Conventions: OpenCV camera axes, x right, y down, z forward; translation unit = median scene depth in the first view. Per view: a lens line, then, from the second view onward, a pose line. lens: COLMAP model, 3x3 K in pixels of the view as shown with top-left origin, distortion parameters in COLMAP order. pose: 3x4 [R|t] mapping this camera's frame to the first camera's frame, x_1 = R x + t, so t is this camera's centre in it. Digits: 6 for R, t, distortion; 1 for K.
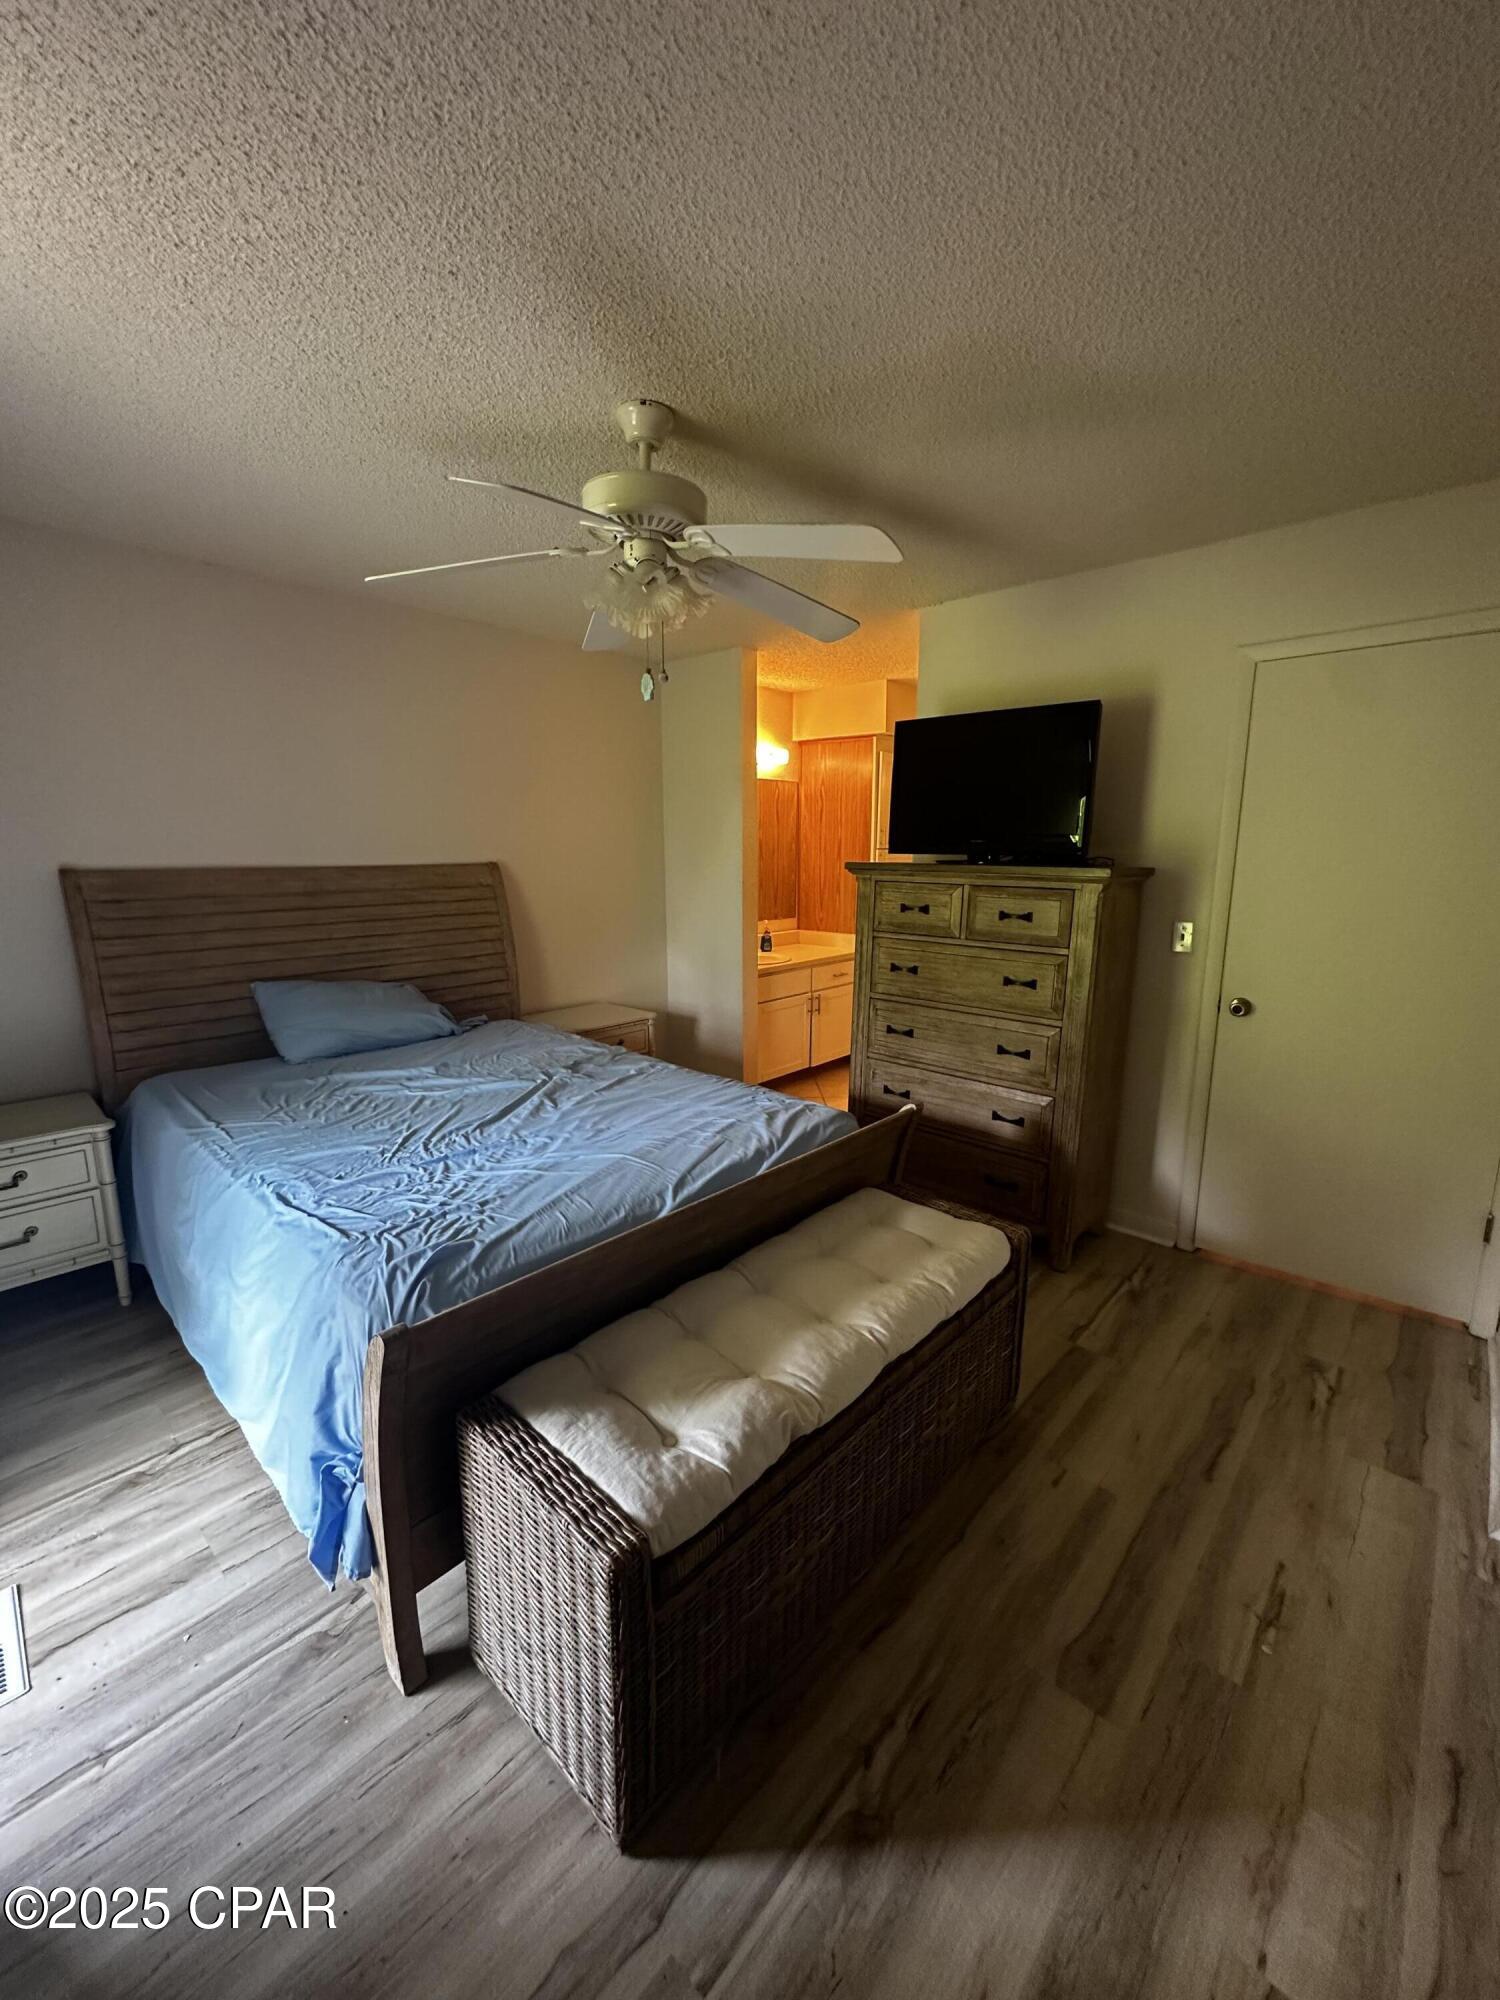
lens RADIAL K [[798.6, 0, 746.3], [0, 798.6, 1005.2], [0, 0, 1]] dist [0.004437, -0.001303]
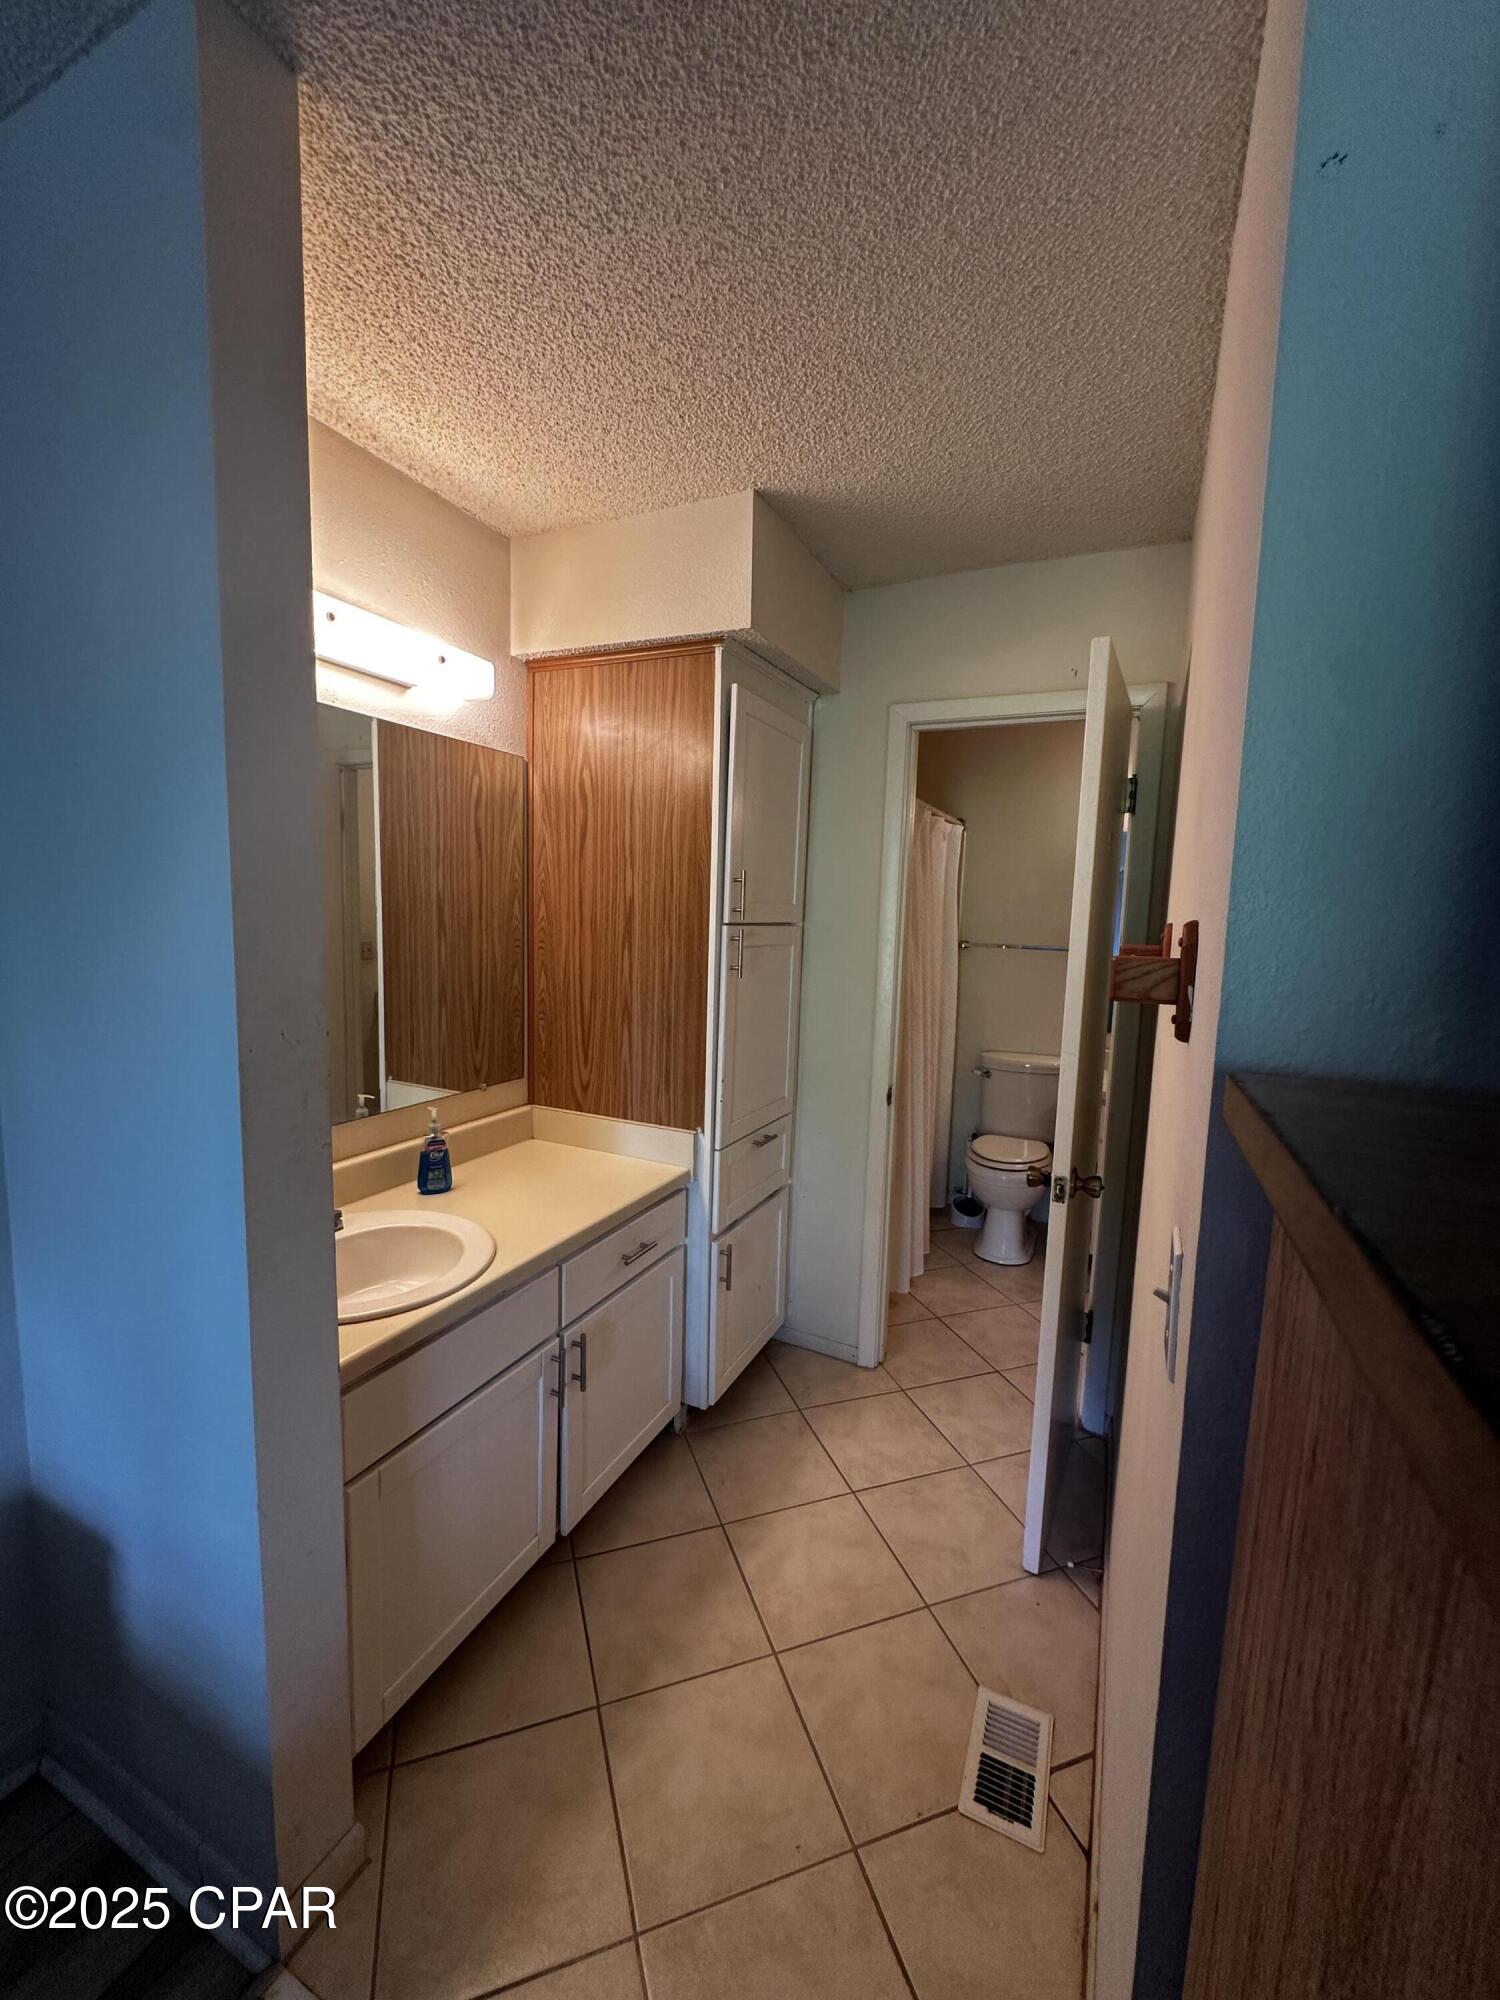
lens RADIAL K [[798.6, 0, 756.5], [0, 798.6, 997.2], [0, 0, 1]] dist [0.004437, -0.001303]
pose [[0.952269, -0.001344, 0.305257, 0.053399], [0.023013, 0.997461, -0.067397, -0.126537], [-0.304391, 0.071205, 0.949882, 0.592052]]
